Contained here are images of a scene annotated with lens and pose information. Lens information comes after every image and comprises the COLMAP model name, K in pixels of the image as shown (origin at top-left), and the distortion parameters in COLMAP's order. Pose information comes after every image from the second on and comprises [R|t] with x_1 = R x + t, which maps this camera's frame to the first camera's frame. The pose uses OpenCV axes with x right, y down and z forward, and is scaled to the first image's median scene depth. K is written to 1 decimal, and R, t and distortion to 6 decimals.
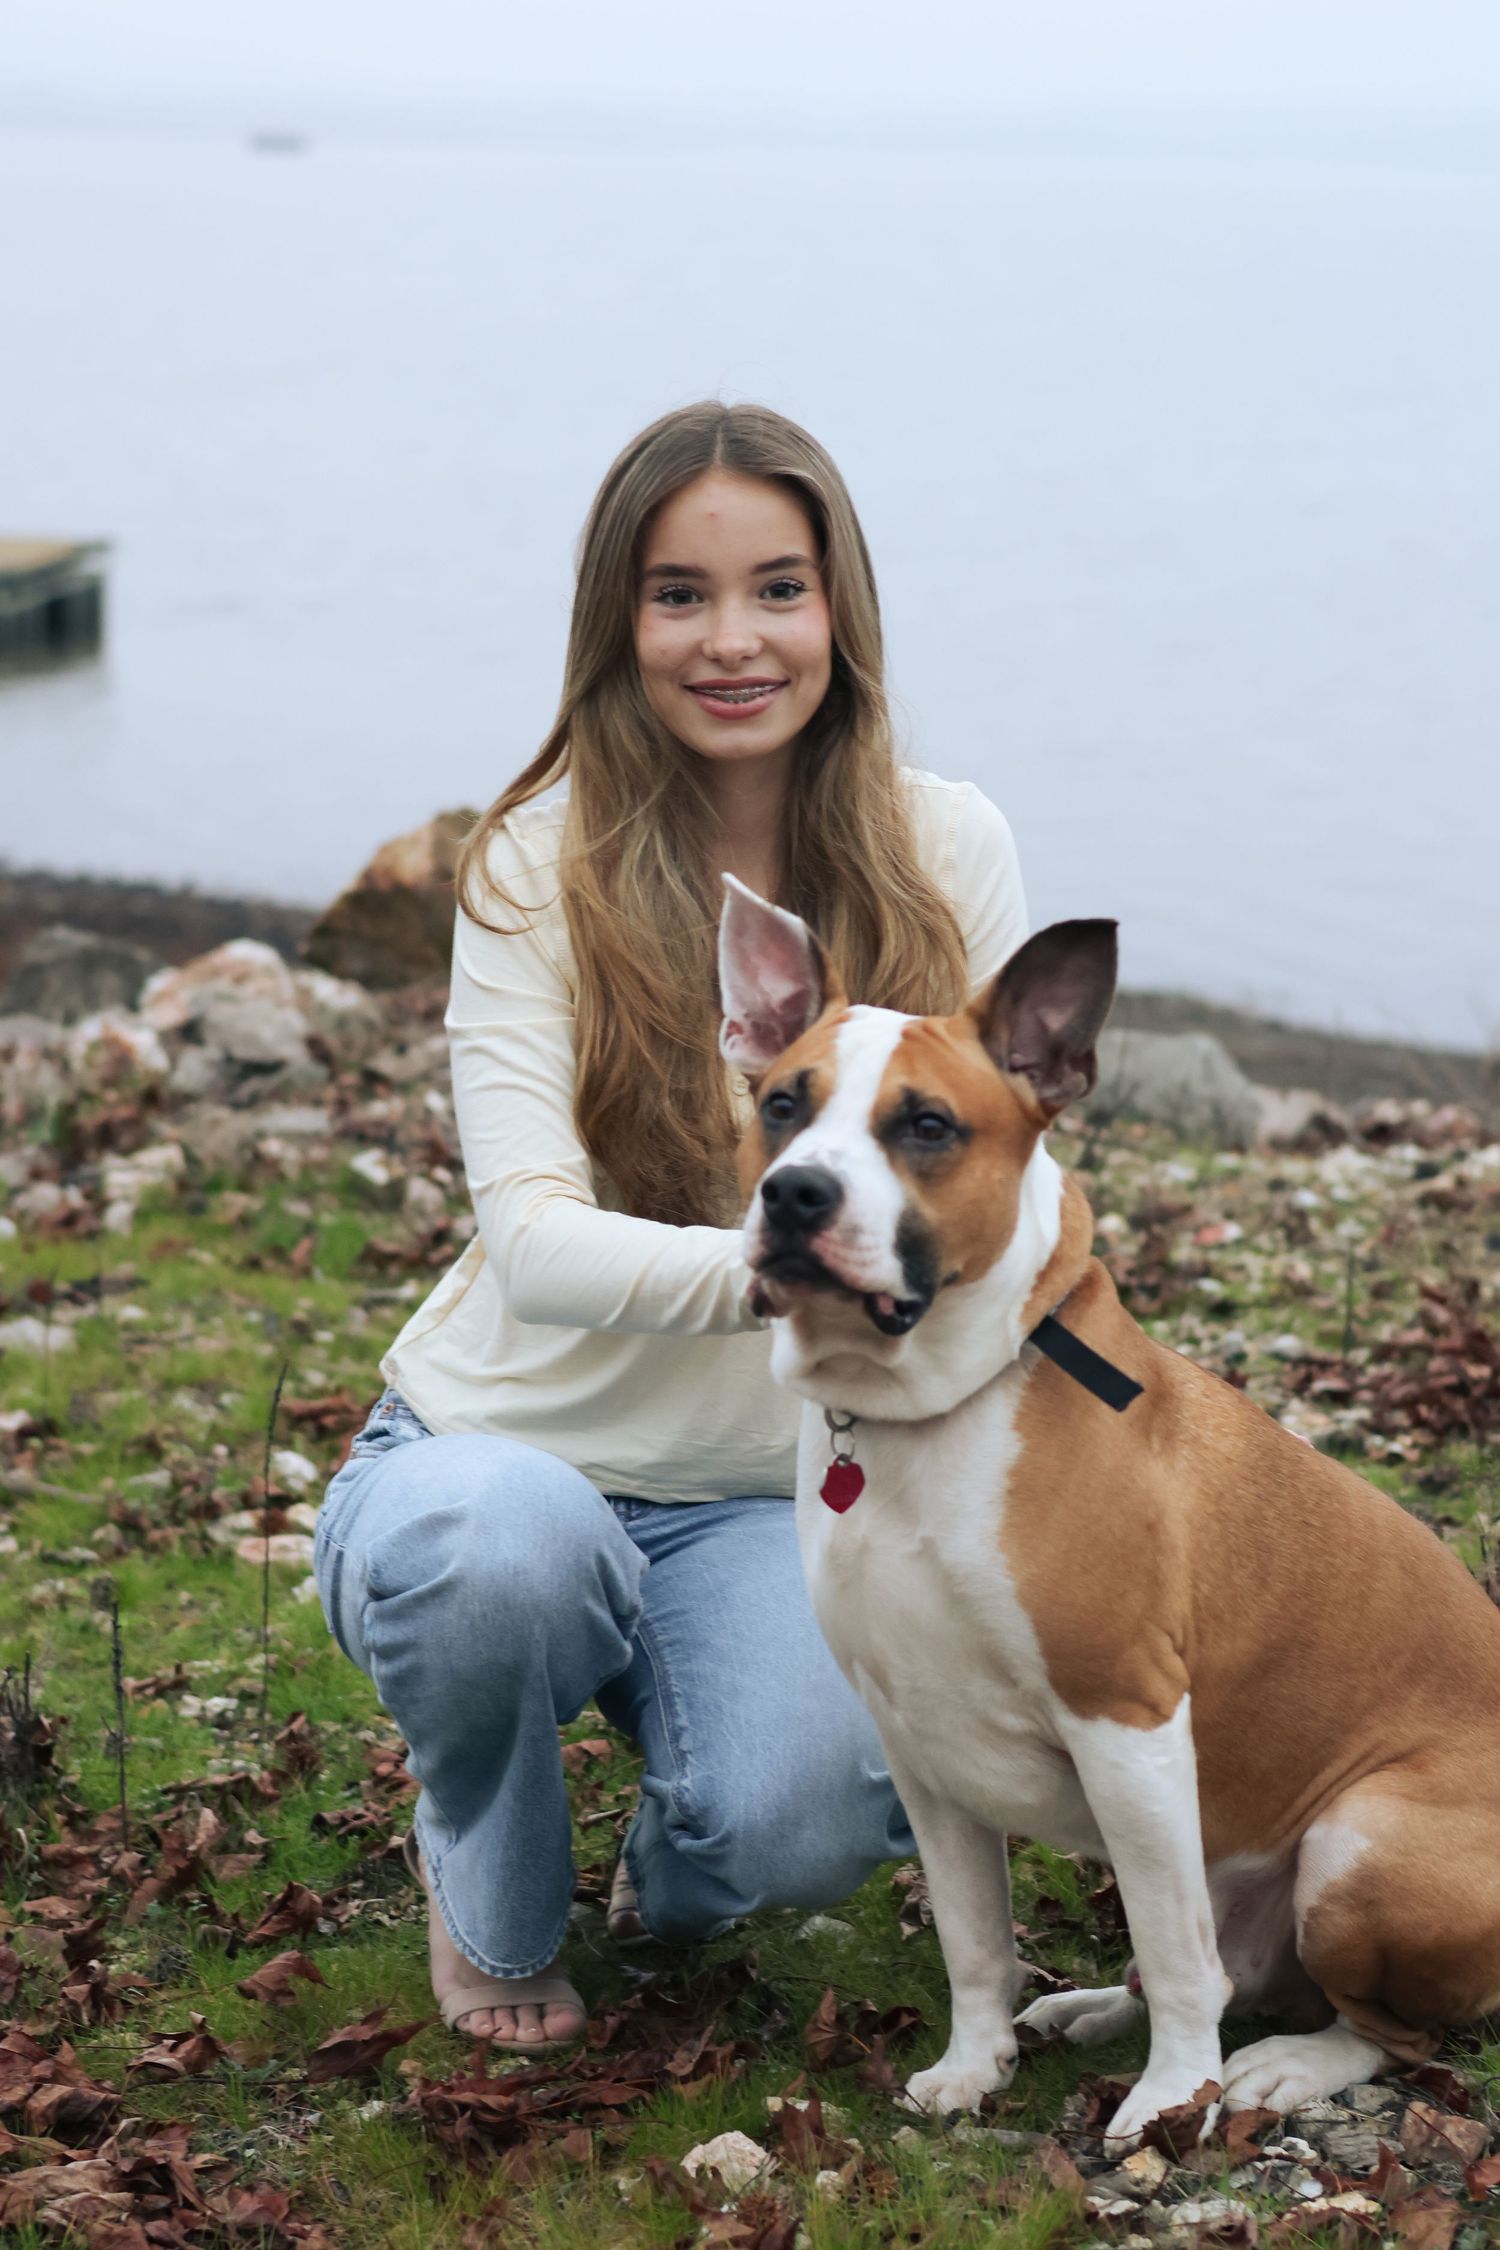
lens RADIAL K [[5997.0, 0, 773.9], [0, 5997.0, 1109.8], [0, 0, 1]] dist [0.081208, 0.000000]
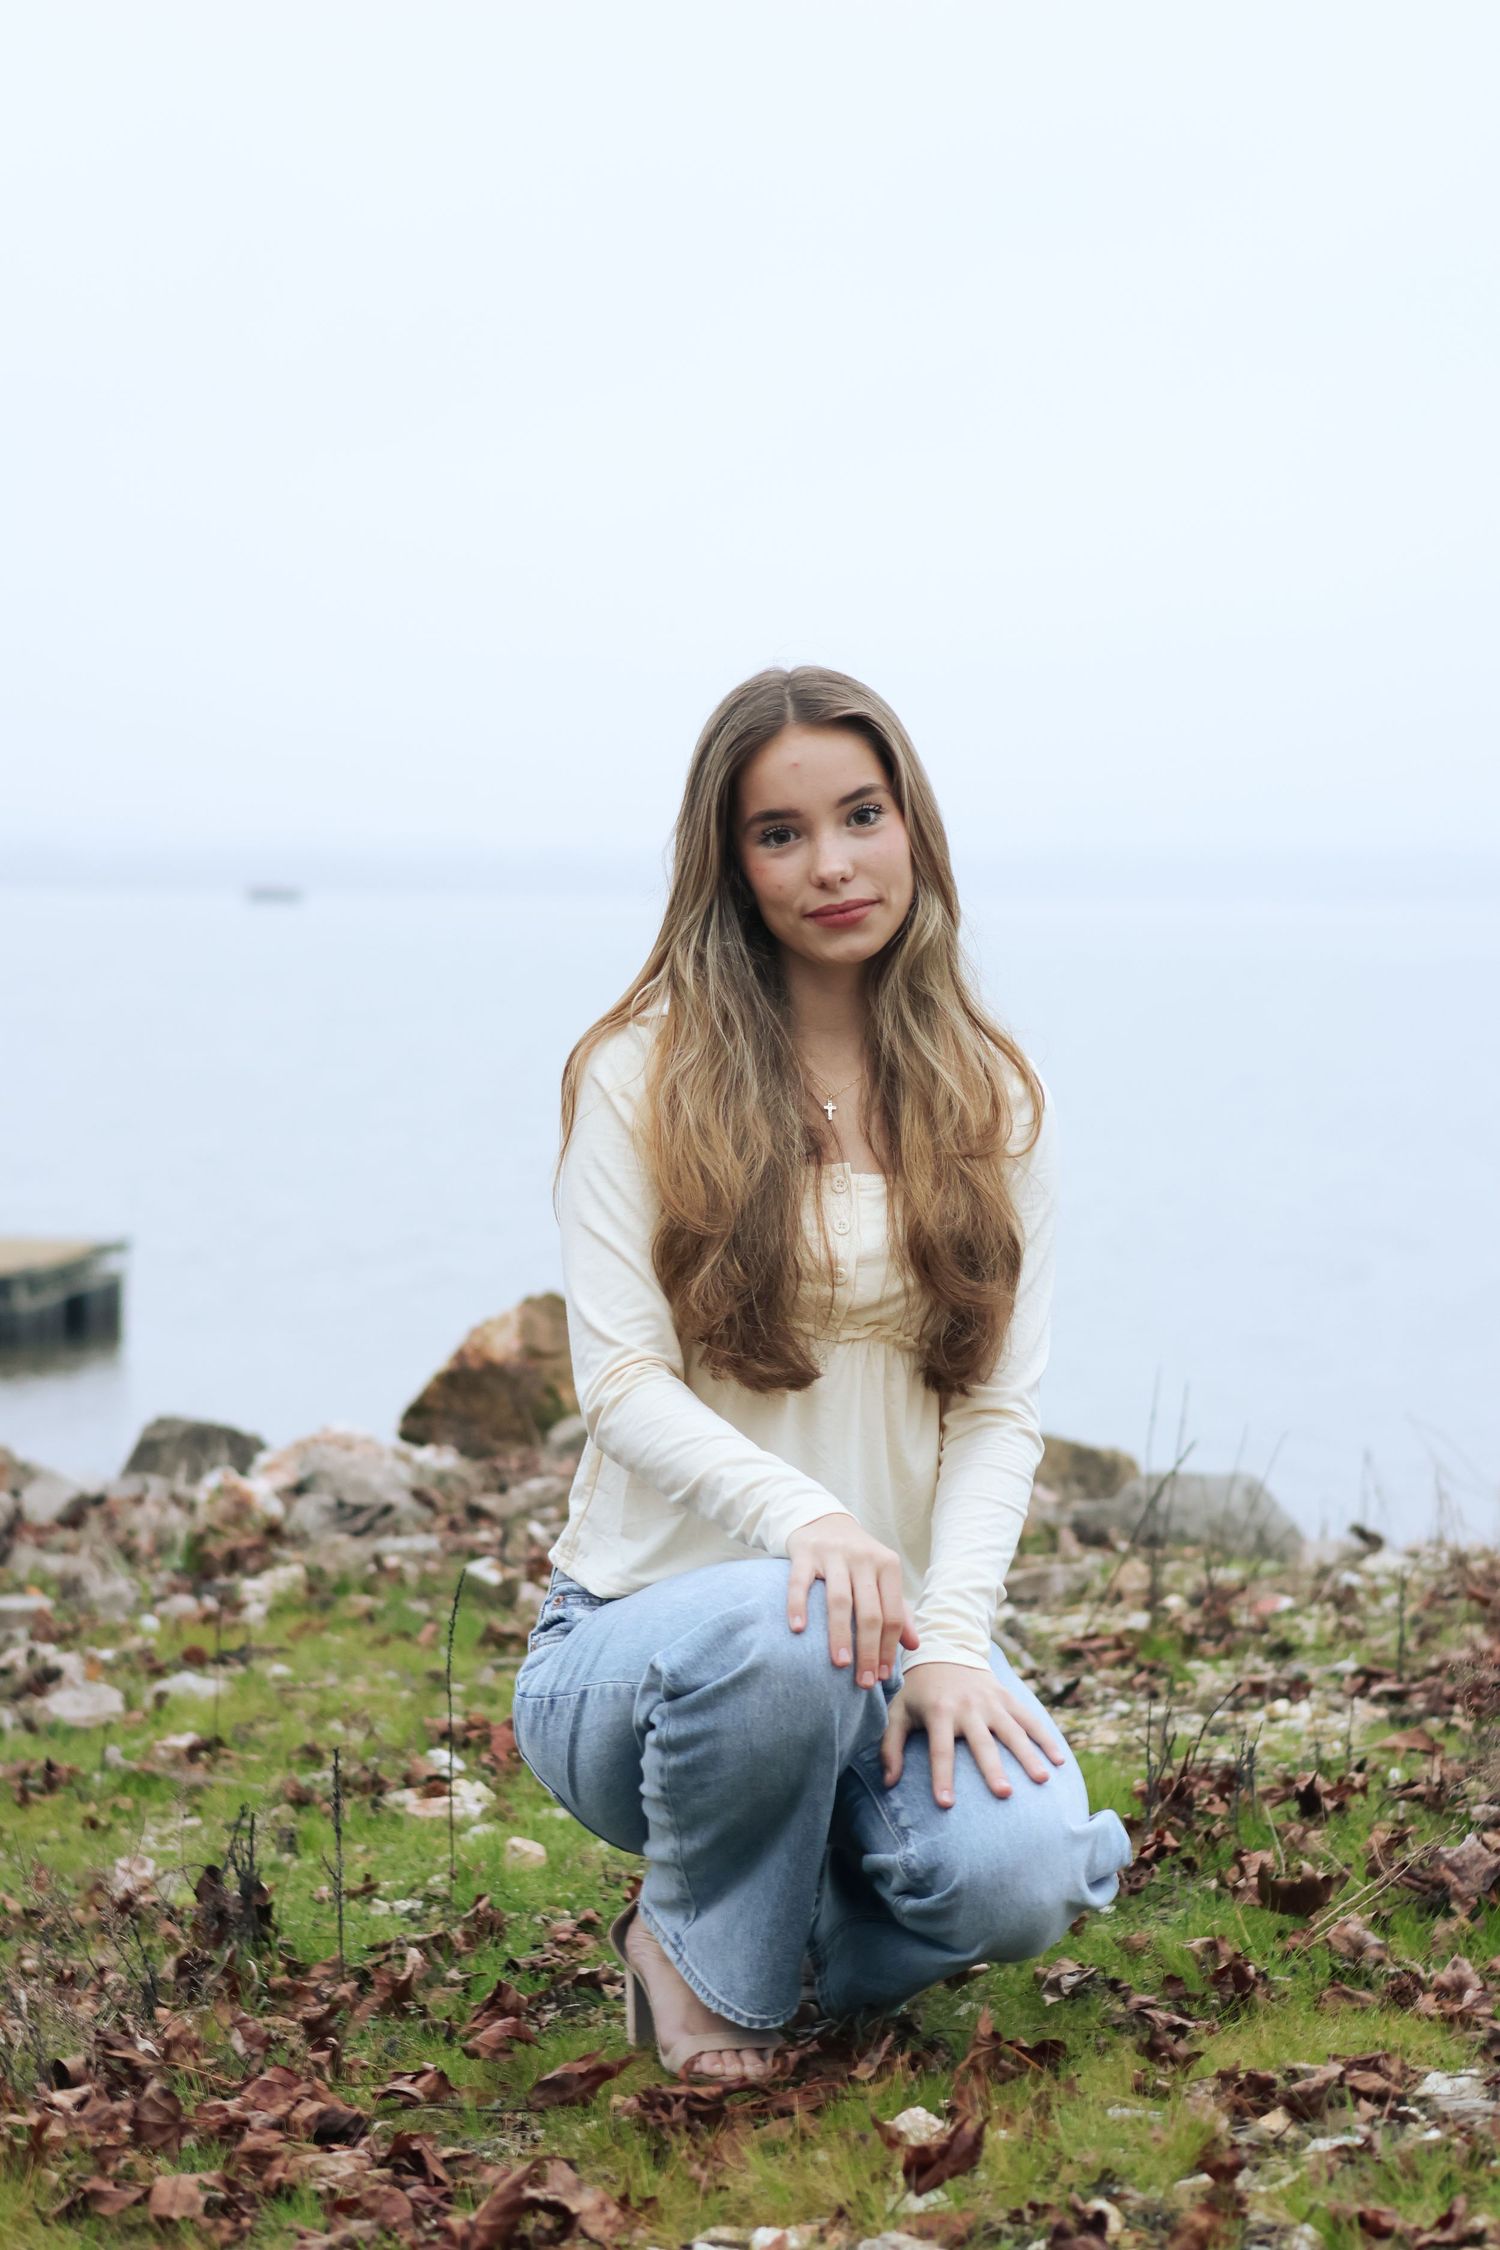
lens RADIAL K [[5997.0, 0, 745.8], [0, 5997.0, 1118.4], [0, 0, 1]] dist [0.081208, 0.000000]
pose [[0.999921, -0.012556, 0.000337, -0.023362], [0.012497, 0.991723, -0.127785, 0.081116], [0.001270, 0.127779, 0.991802, -0.100559]]
